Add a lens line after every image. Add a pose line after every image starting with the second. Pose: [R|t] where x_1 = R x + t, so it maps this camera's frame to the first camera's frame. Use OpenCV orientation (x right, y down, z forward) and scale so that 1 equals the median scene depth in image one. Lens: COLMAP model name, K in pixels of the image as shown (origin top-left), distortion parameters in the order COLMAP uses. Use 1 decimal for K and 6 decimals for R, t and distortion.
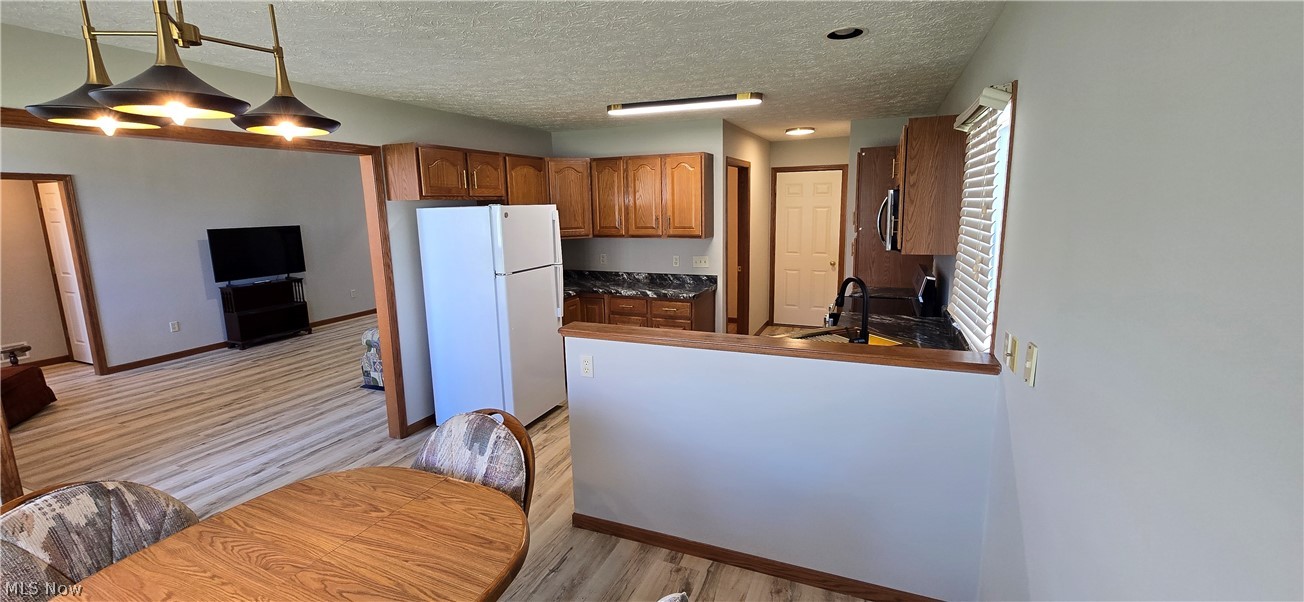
lens RADIAL K [[534.7, 0, 653.8], [0, 534.7, 291.2], [0, 0, 1]] dist [-0.004962, 0.000531]
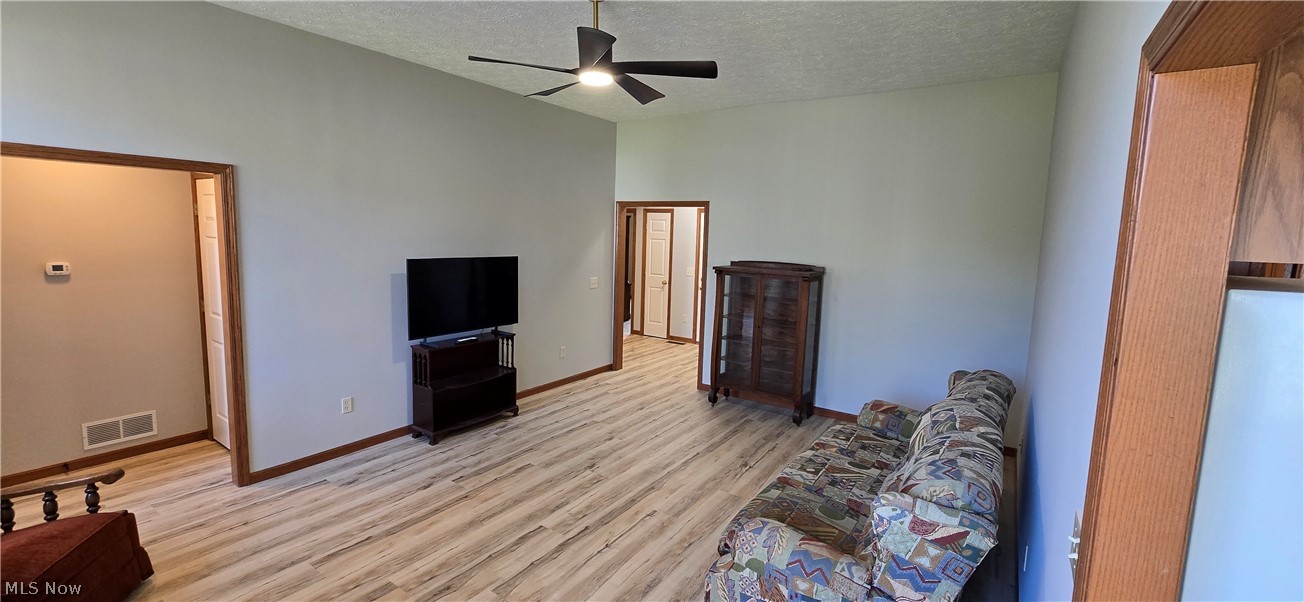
lens RADIAL K [[534.7, 0, 647.5], [0, 534.7, 292.1], [0, 0, 1]] dist [-0.004962, 0.000531]
pose [[0.977412, 0.071304, -0.198949, -0.410351], [-0.081123, 0.995834, -0.041635, -0.070771], [0.195152, 0.056834, 0.979125, 0.414889]]
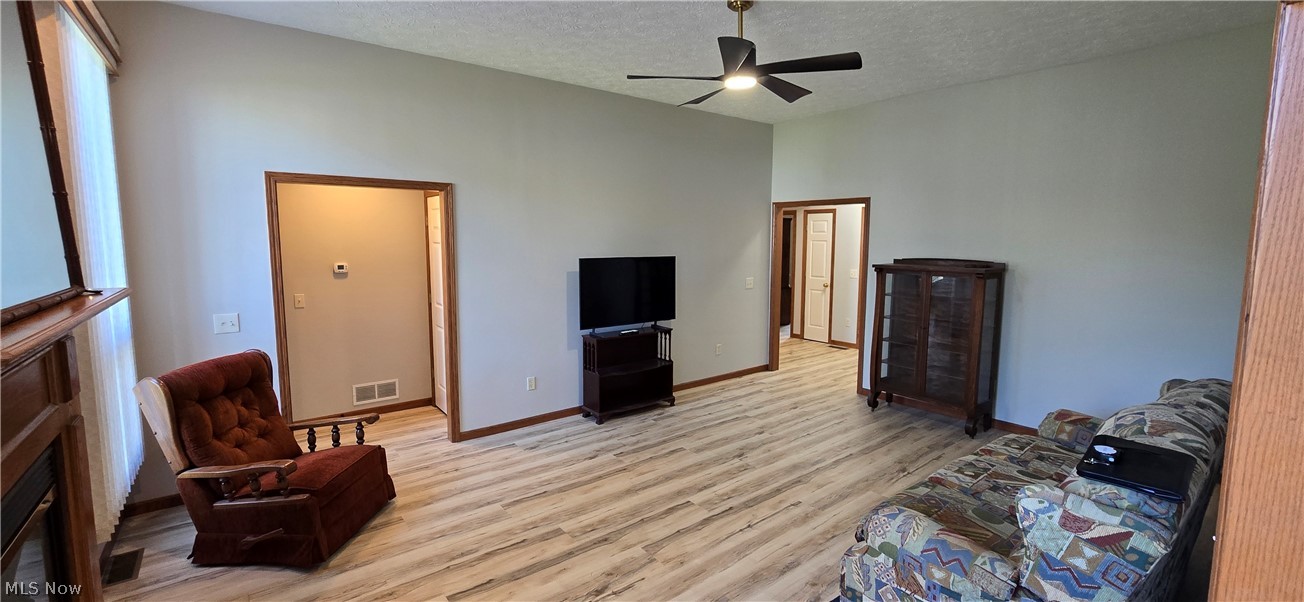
lens RADIAL K [[534.7, 0, 649.0], [0, 534.7, 292.9], [0, 0, 1]] dist [-0.004962, 0.000531]
pose [[0.871812, 0.073739, -0.484259, -0.381354], [-0.099636, 0.994632, -0.027919, -0.055763], [0.479601, 0.072590, 0.874479, 0.391713]]
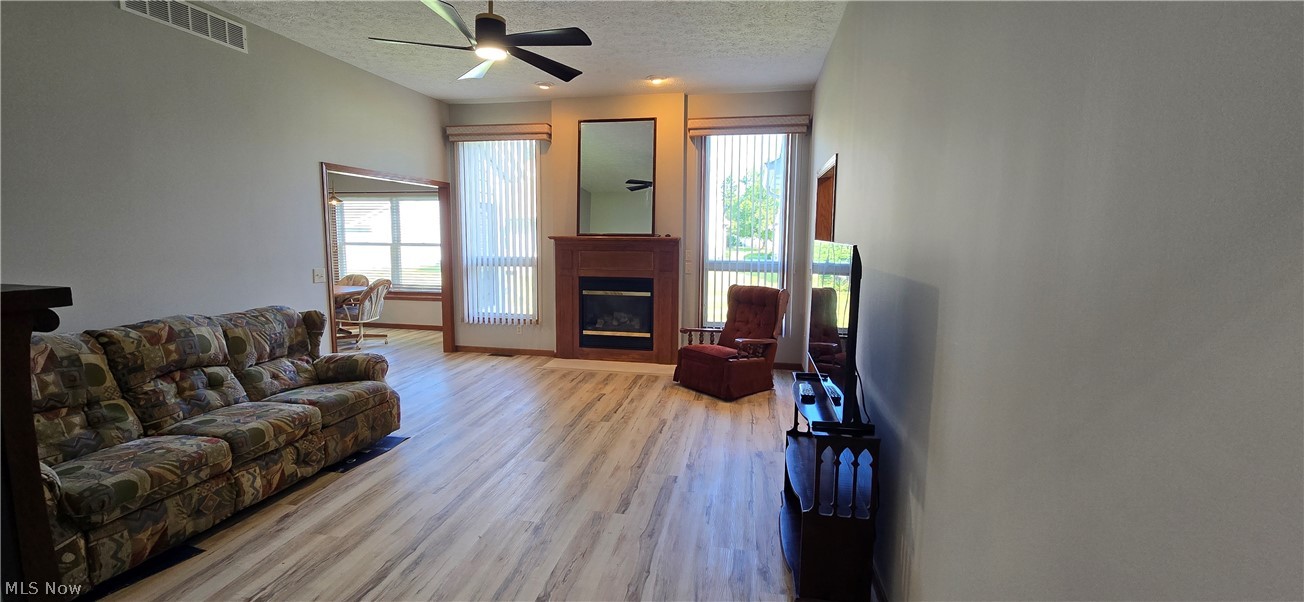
lens RADIAL K [[534.7, 0, 659.6], [0, 534.7, 292.4], [0, 0, 1]] dist [-0.004962, 0.000531]
pose [[-0.975879, 0.034744, -0.215529, -0.593257], [-0.025720, 0.962081, 0.271548, -0.191760], [0.216791, 0.270542, -0.937981, 1.392636]]
